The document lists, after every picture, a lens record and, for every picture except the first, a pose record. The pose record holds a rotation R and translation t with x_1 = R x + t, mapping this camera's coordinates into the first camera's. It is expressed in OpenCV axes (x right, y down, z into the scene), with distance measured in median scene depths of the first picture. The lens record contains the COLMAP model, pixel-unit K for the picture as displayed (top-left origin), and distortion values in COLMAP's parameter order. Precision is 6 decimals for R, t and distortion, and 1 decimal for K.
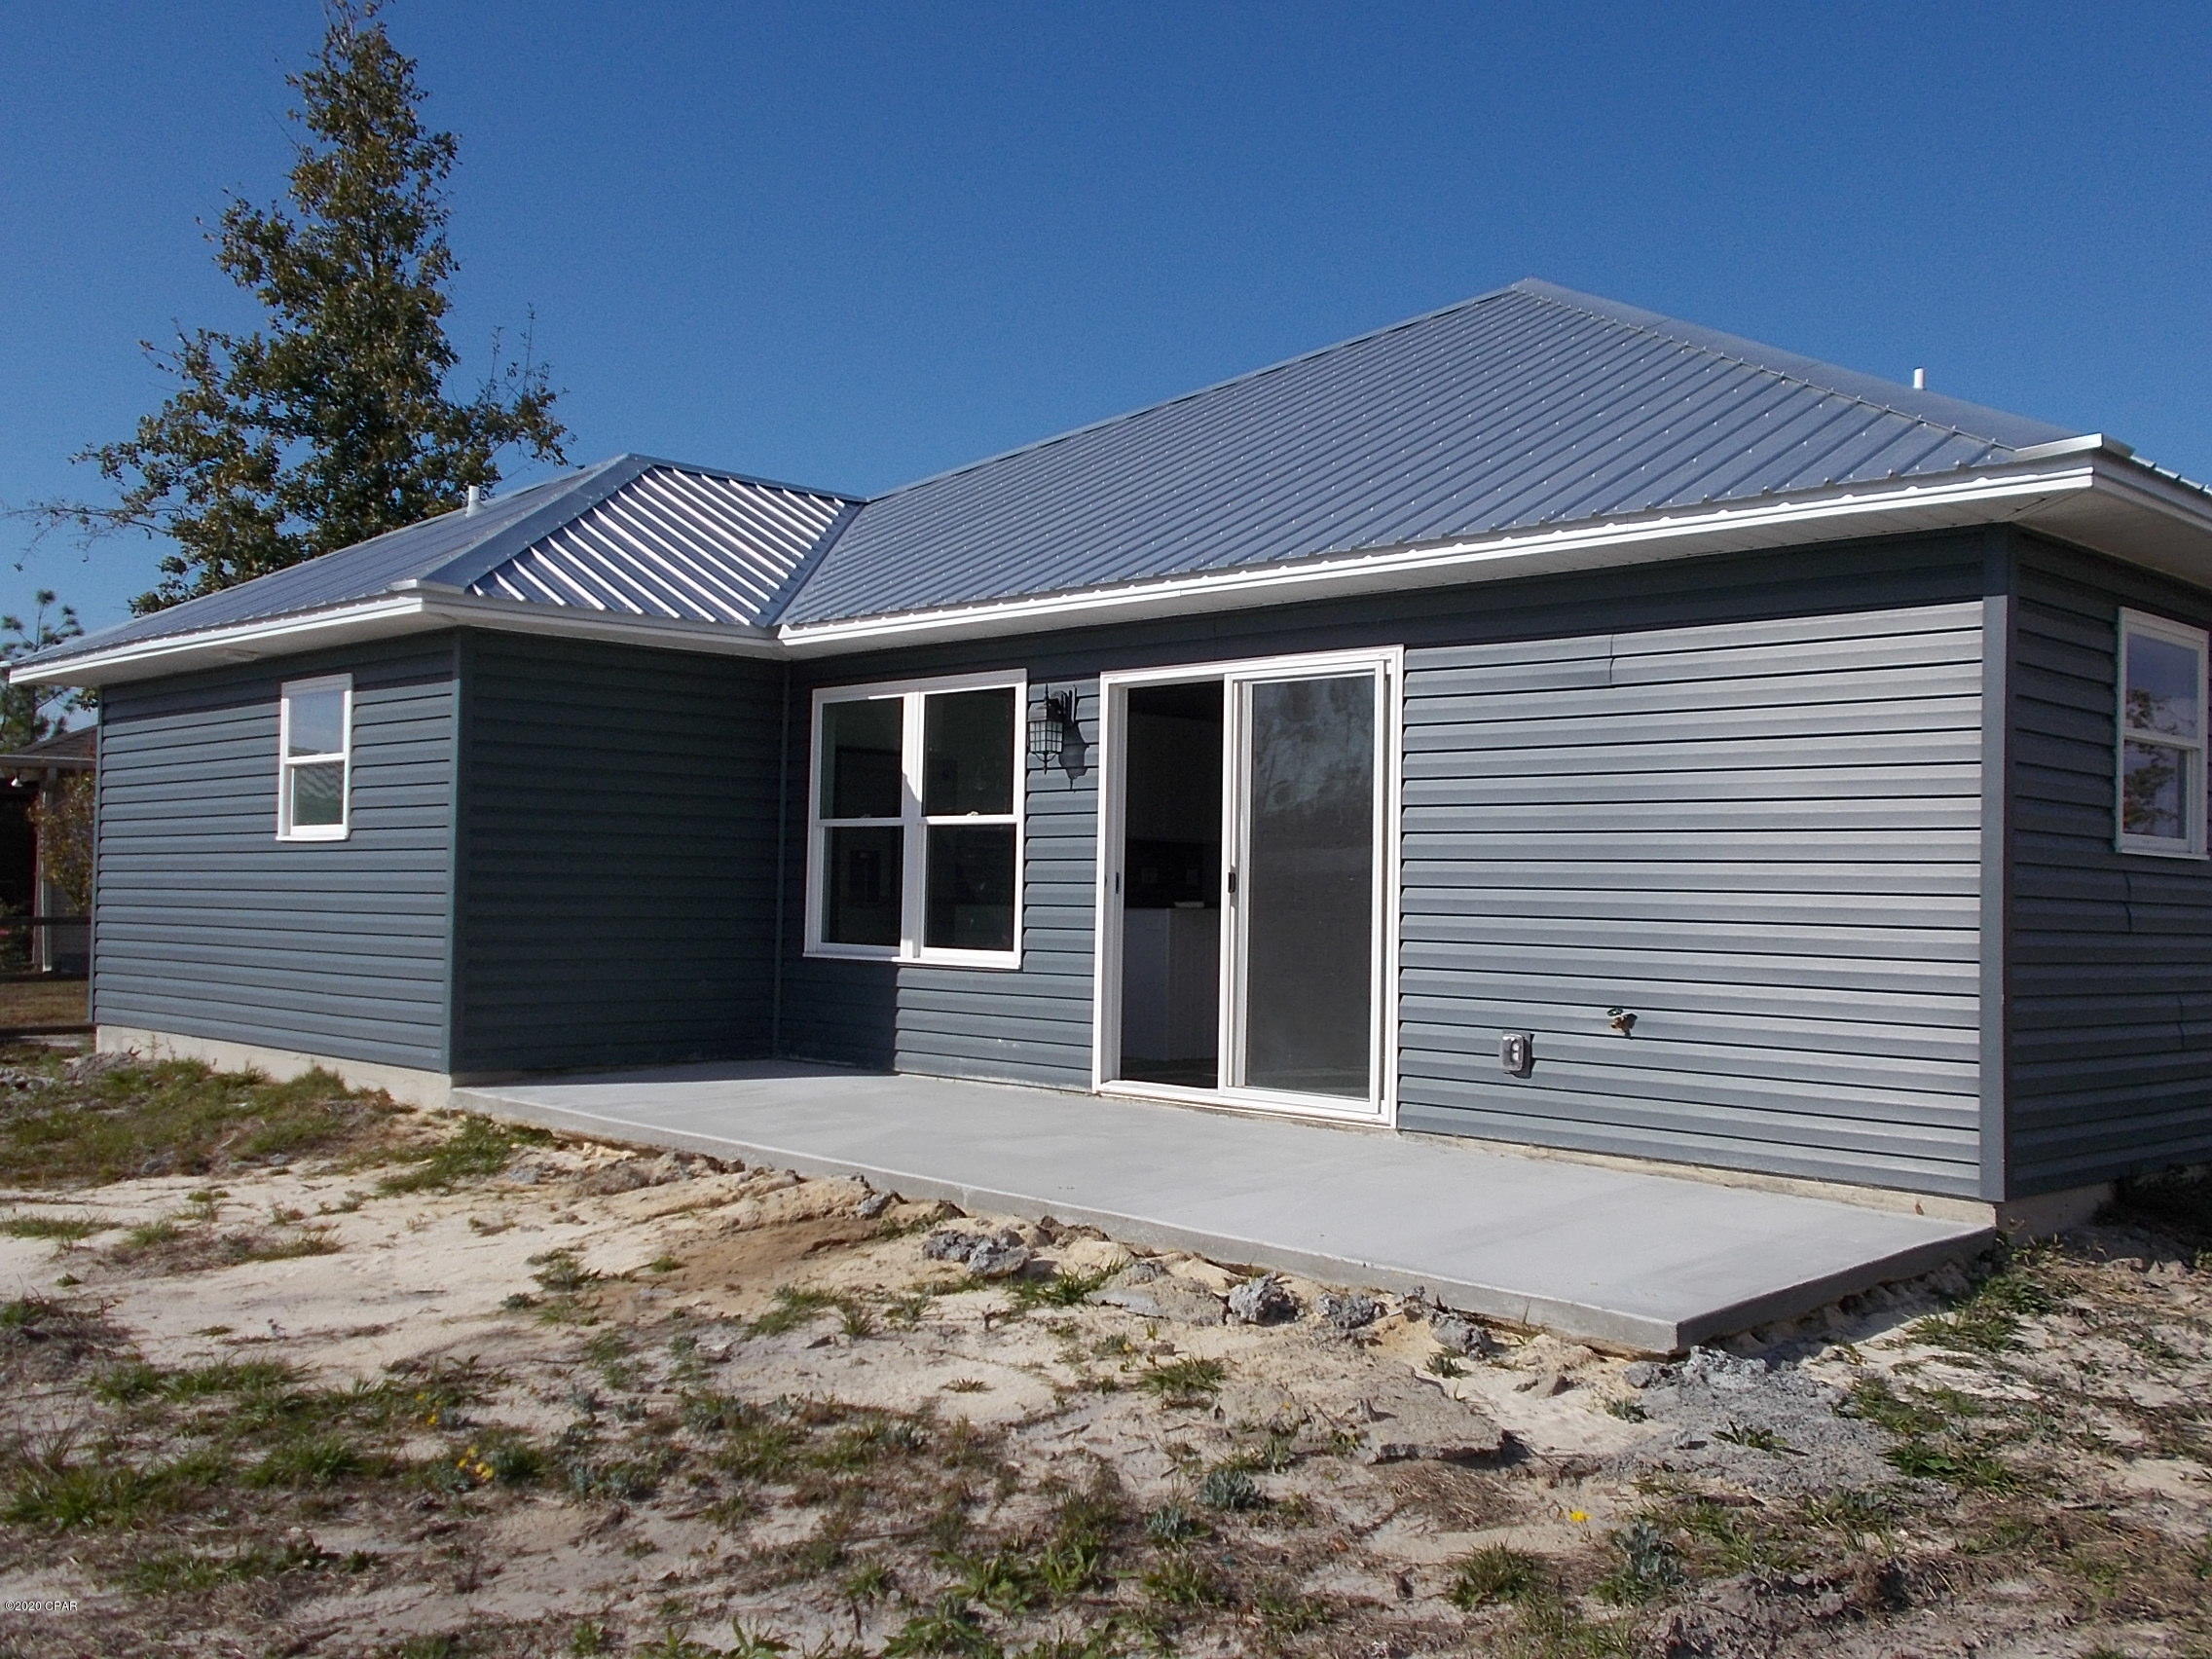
lens RADIAL K [[2119.4, 0, 1106.3], [0, 2119.4, 860.2], [0, 0, 1]] dist [-0.045733, 0.121357]
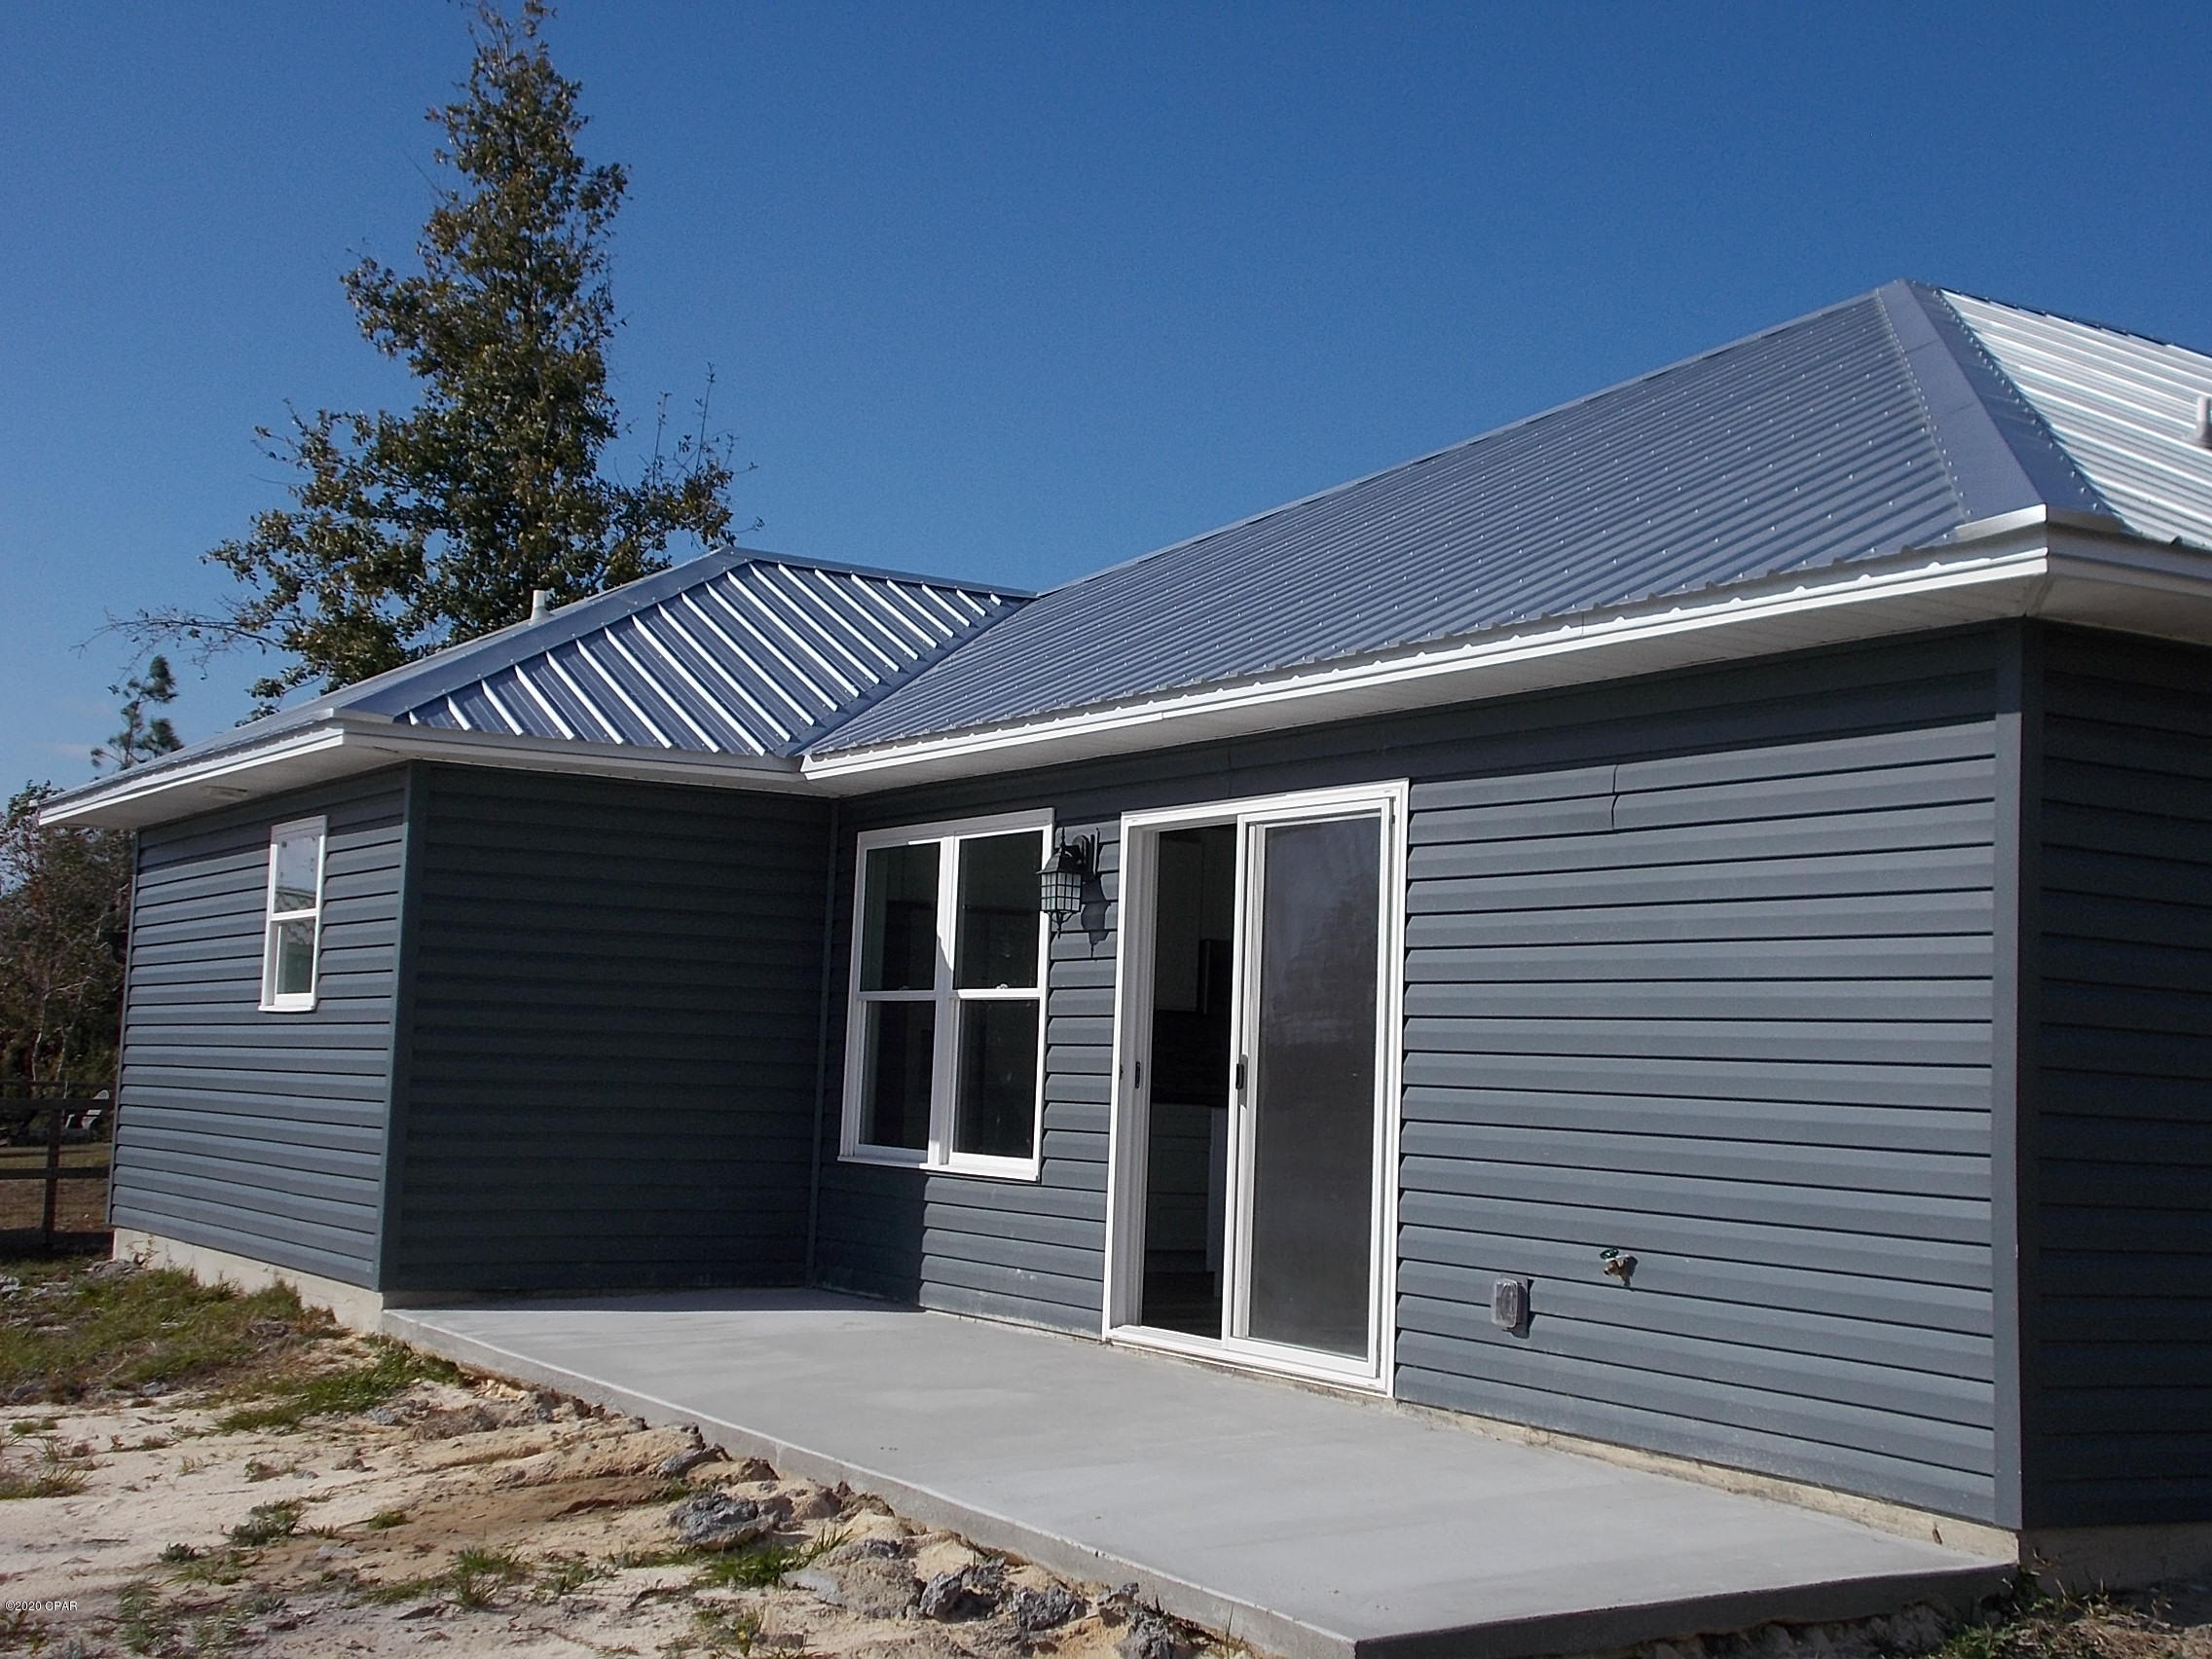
lens RADIAL K [[2808.3, 0, 1106.0], [0, 2808.3, 829.5], [0, 0, 1]] dist [0.076216, -0.039079]
pose [[0.973535, -0.003067, -0.228517, 0.226993], [-0.014419, 0.997093, -0.074813, -0.002074], [0.228082, 0.076128, 0.970661, -0.037770]]
